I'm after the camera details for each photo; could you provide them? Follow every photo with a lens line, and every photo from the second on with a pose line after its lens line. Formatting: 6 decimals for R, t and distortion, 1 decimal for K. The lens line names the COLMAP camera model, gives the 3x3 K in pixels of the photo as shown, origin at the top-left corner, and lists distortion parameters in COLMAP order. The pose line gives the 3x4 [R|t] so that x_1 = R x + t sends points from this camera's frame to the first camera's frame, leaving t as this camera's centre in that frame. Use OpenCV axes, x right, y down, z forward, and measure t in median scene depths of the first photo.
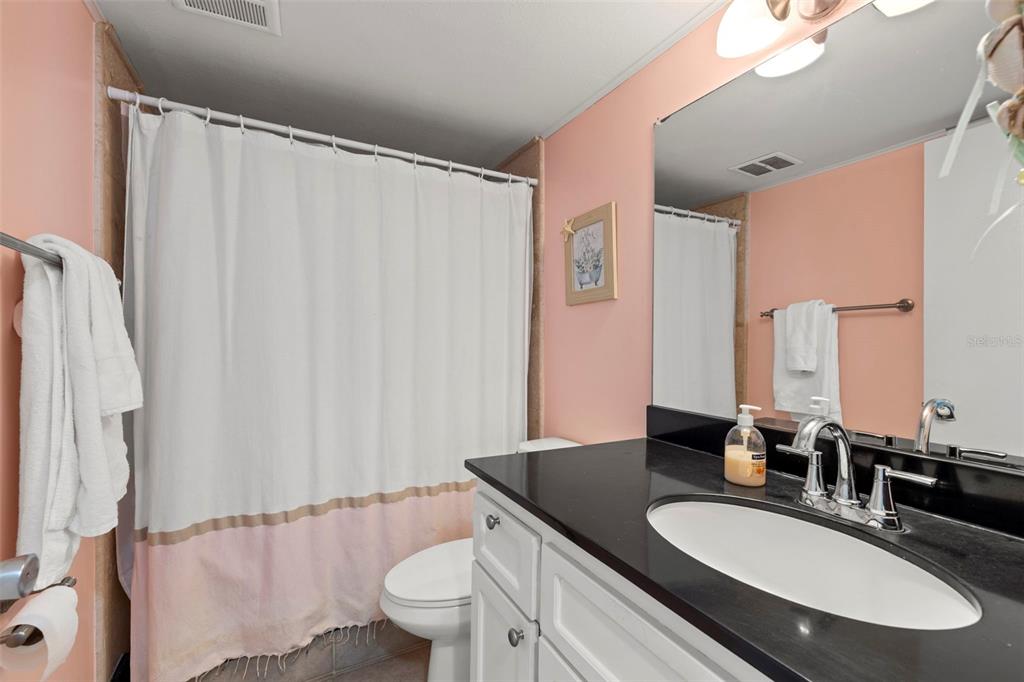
lens RADIAL K [[437.4, 0, 509.8], [0, 437.4, 339.7], [0, 0, 1]] dist [0.001722, 0.000167]
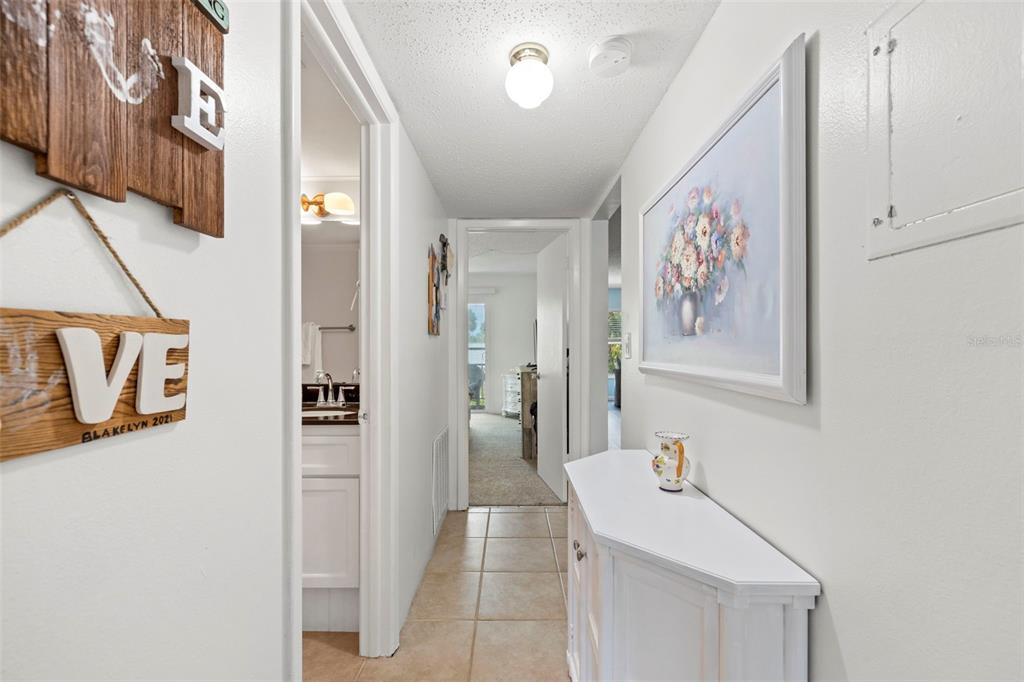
lens RADIAL K [[437.4, 0, 509.7], [0, 437.4, 343.2], [0, 0, 1]] dist [0.001722, 0.000167]
pose [[0.483443, -0.001846, 0.875374, -0.475112], [0.006032, 0.999981, -0.001222, -0.003306], [-0.875355, 0.005871, 0.483445, -0.571352]]
